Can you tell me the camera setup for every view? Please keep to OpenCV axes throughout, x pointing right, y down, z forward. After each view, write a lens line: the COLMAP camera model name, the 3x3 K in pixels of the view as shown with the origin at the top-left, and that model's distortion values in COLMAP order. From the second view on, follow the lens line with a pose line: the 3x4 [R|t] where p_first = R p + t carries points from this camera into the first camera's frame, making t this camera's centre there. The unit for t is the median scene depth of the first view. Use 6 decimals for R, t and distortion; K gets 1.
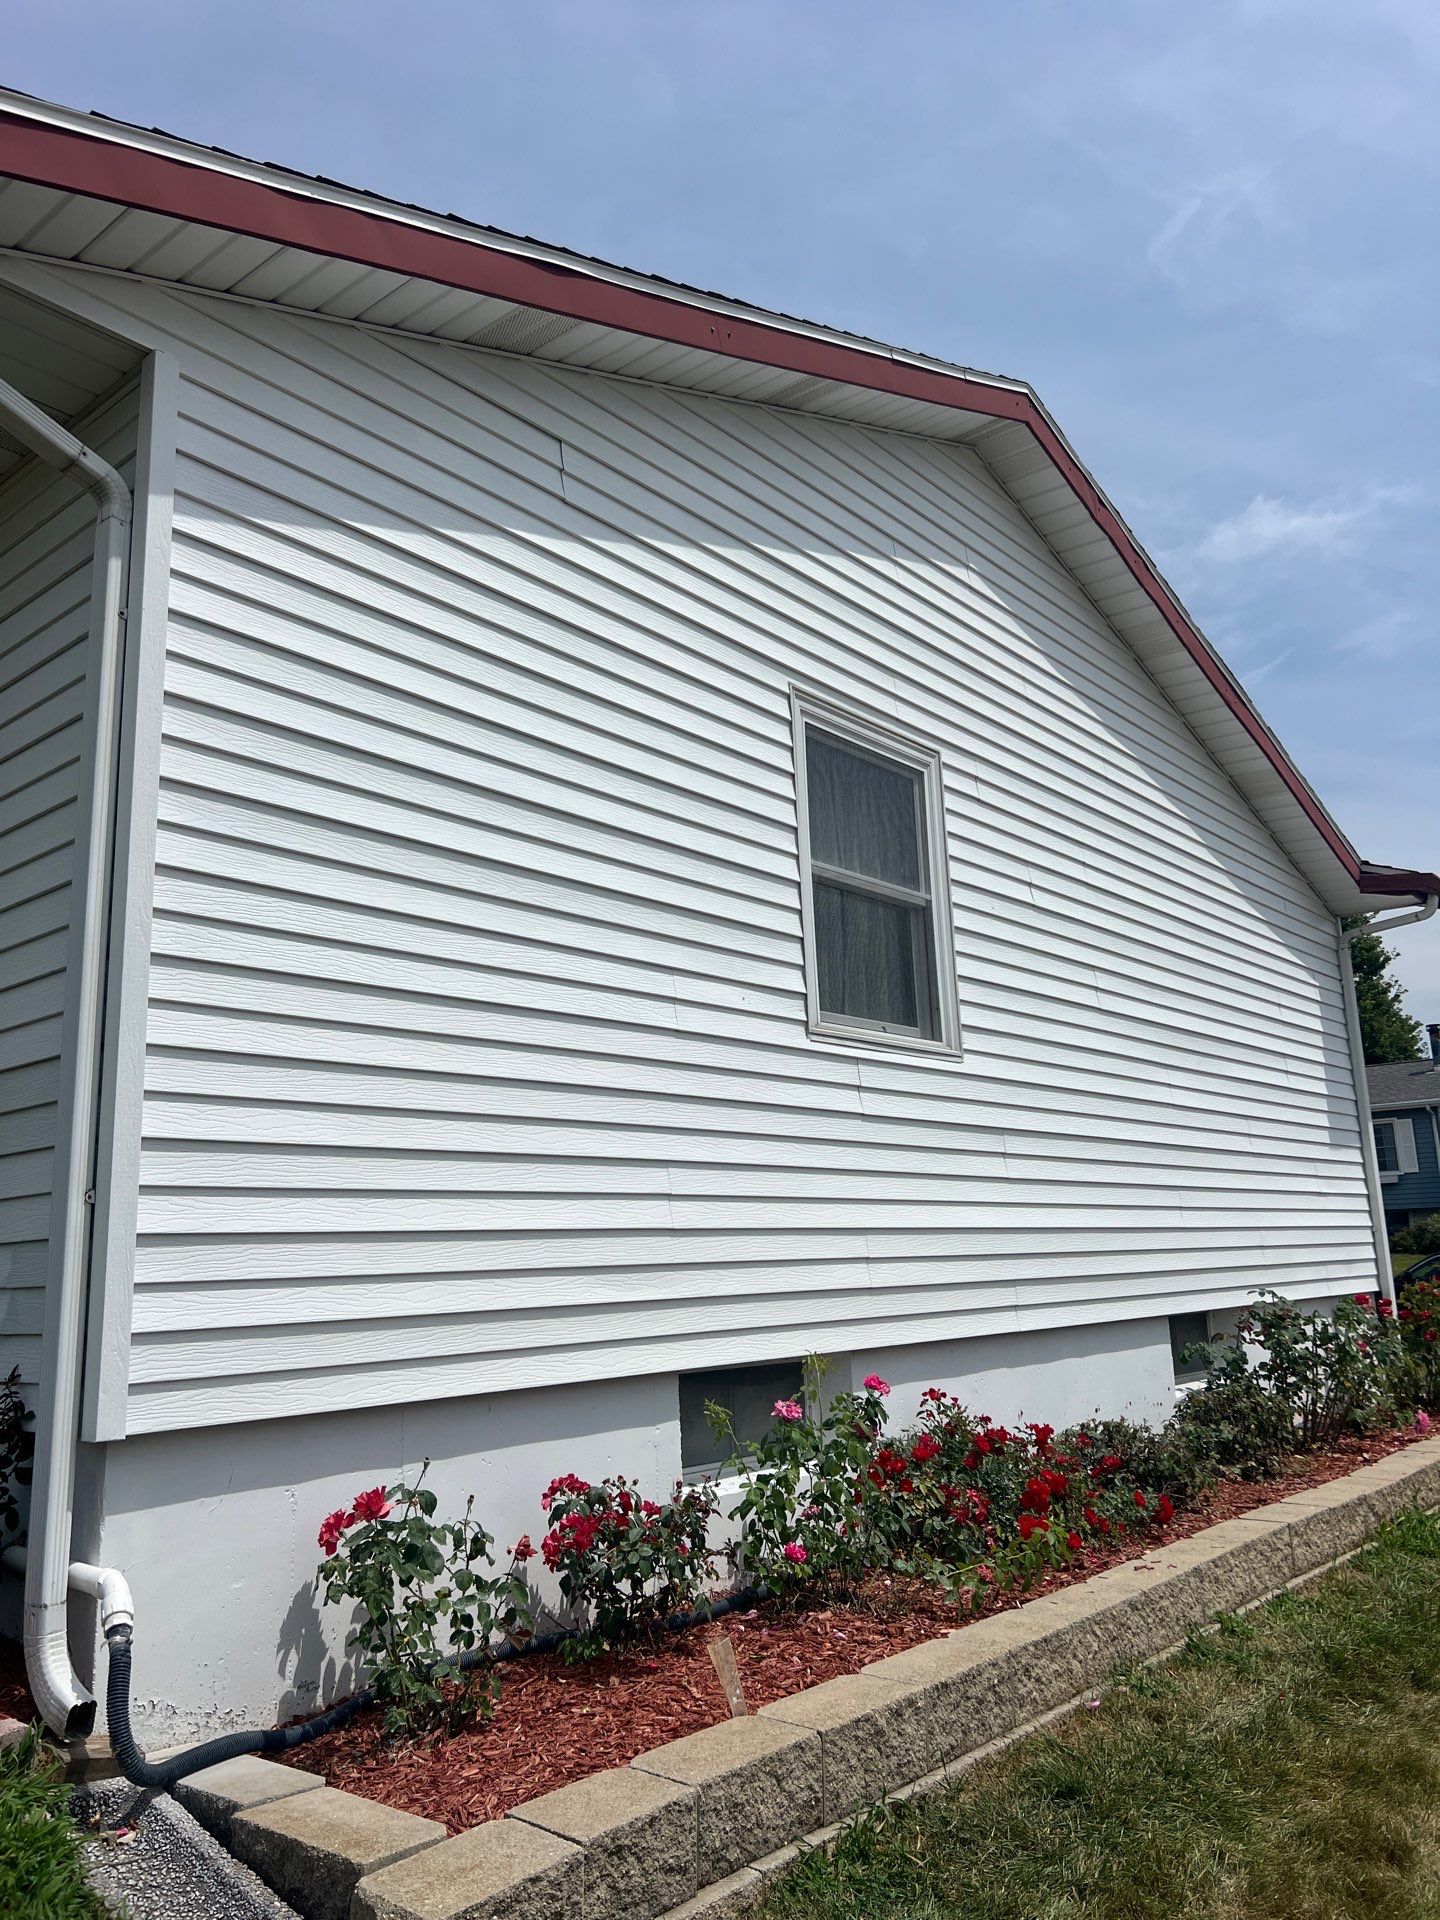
lens RADIAL K [[1427.0, 0, 720.0], [0, 1427.0, 960.0], [0, 0, 1]] dist [0.067988, -0.093631]
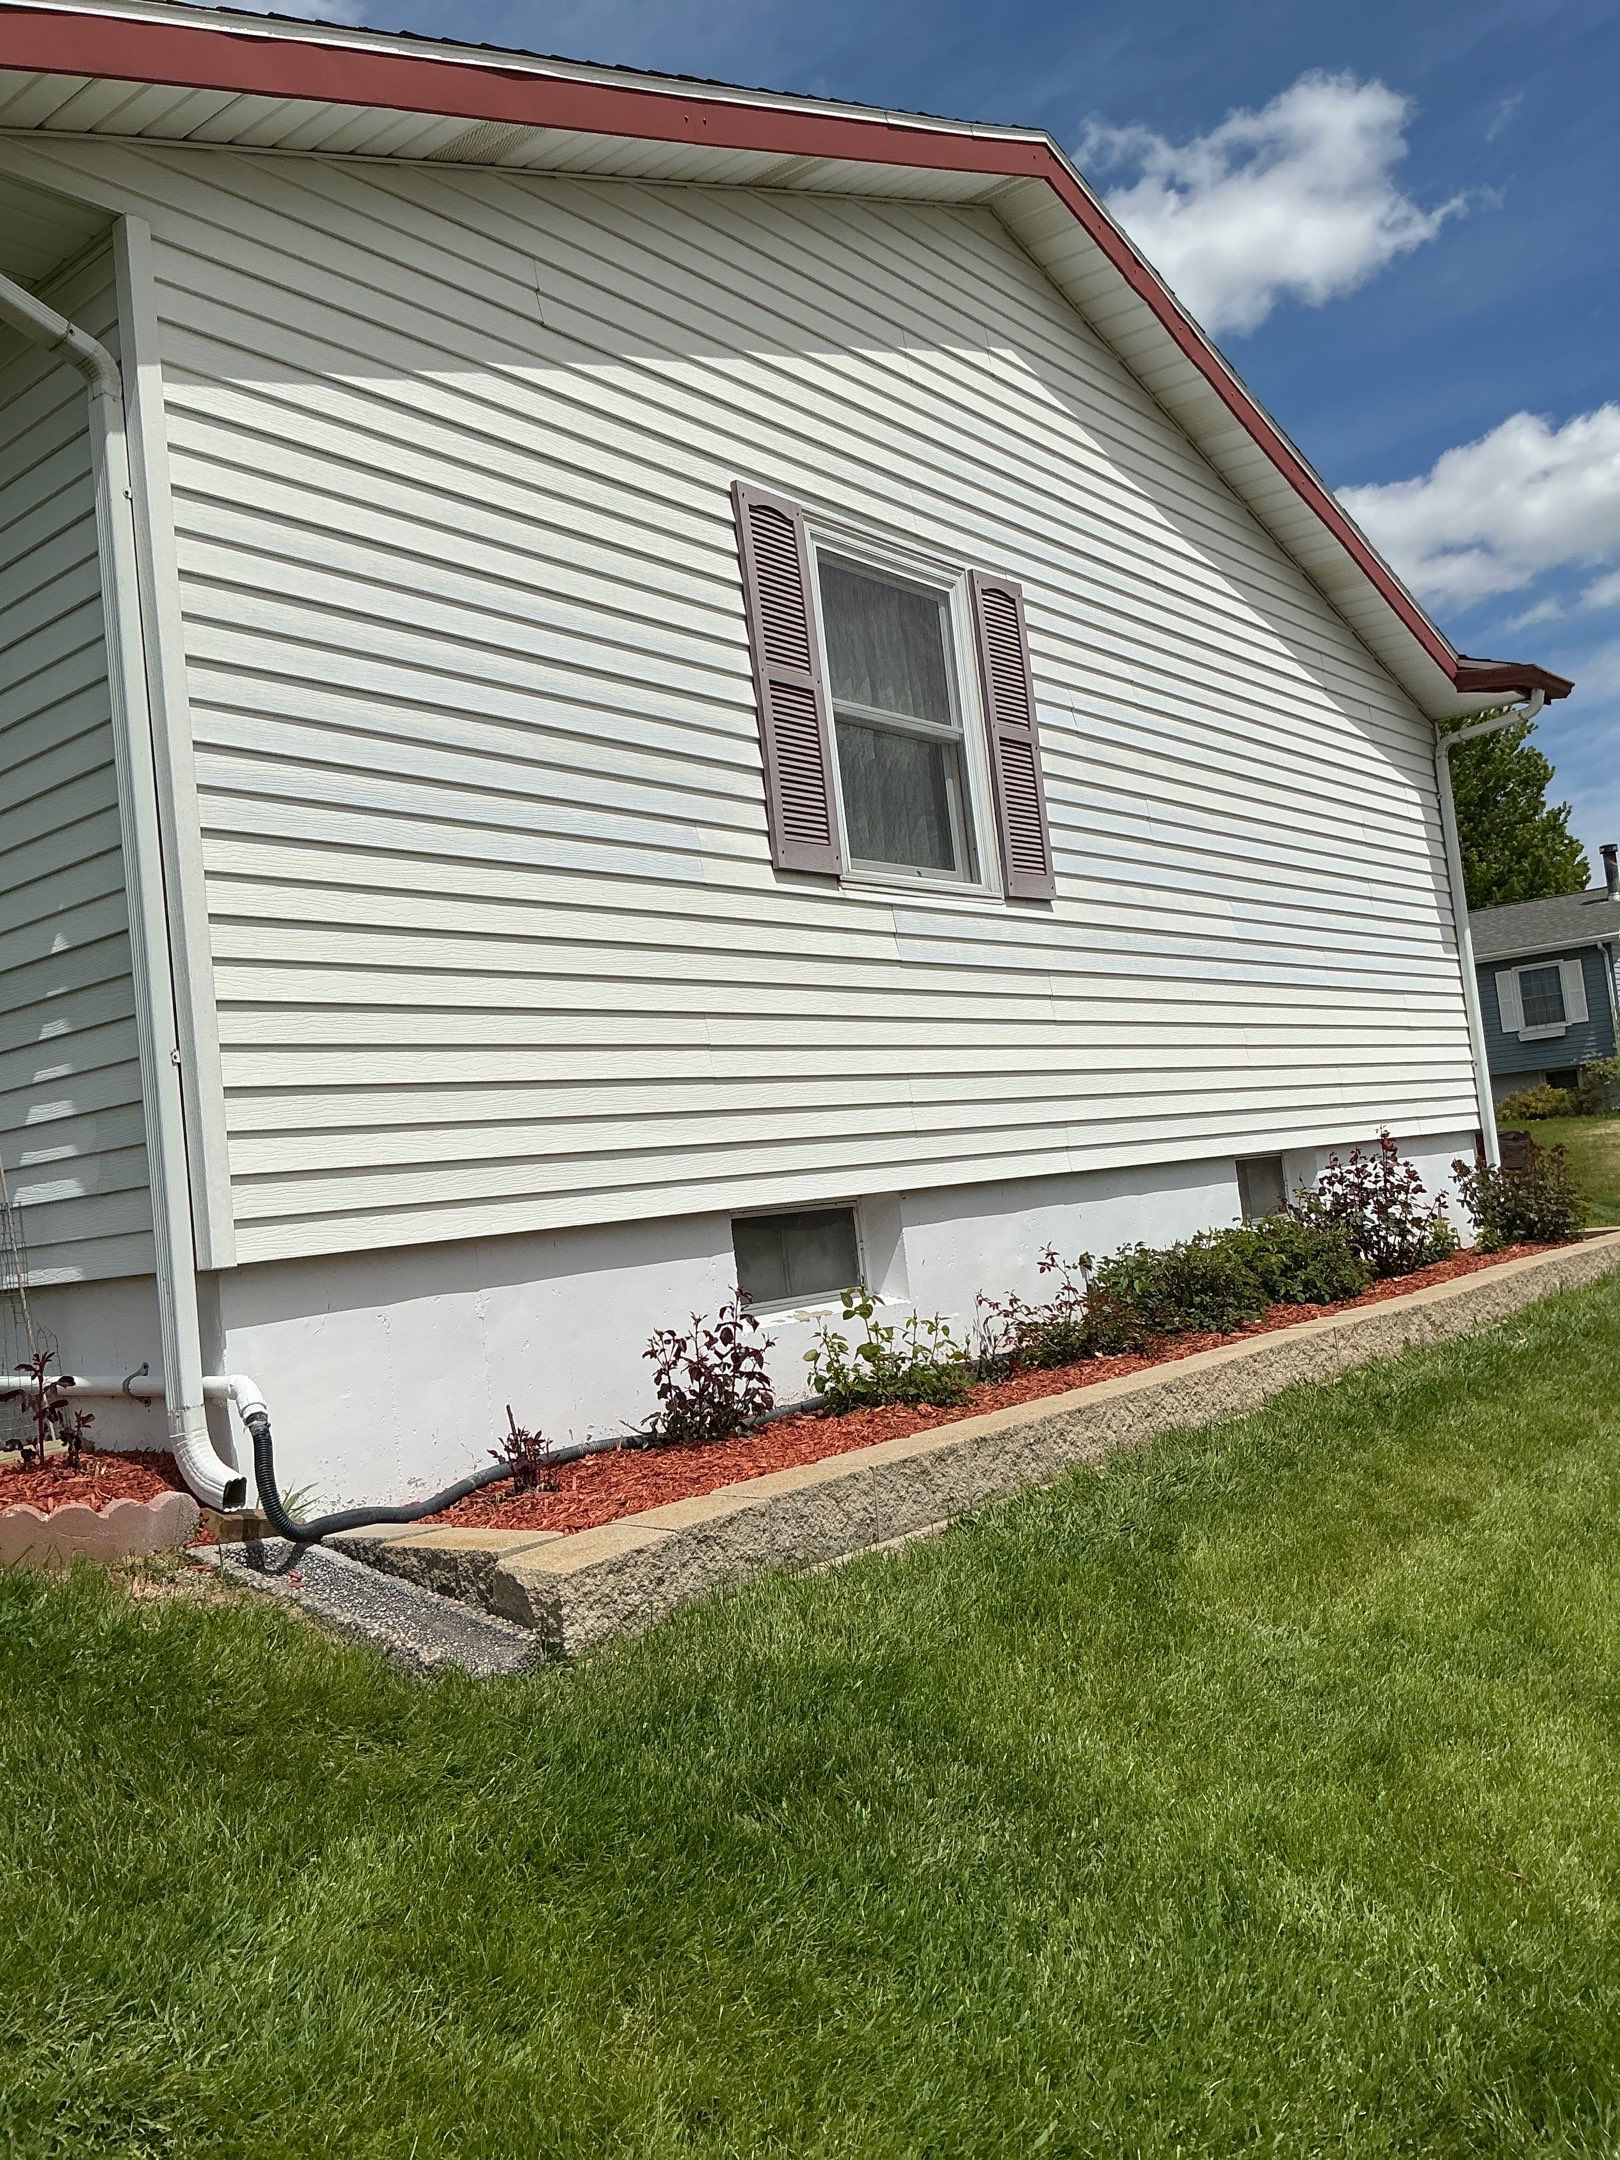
lens RADIAL K [[1753.9, 0, 810.0], [0, 1753.9, 1080.0], [0, 0, 1]] dist [0.160934, -0.322414]
pose [[0.997405, -0.067842, 0.024105, 0.004151], [0.063725, 0.987671, 0.142984, 0.012979], [-0.033508, -0.141077, 0.989431, -0.216799]]
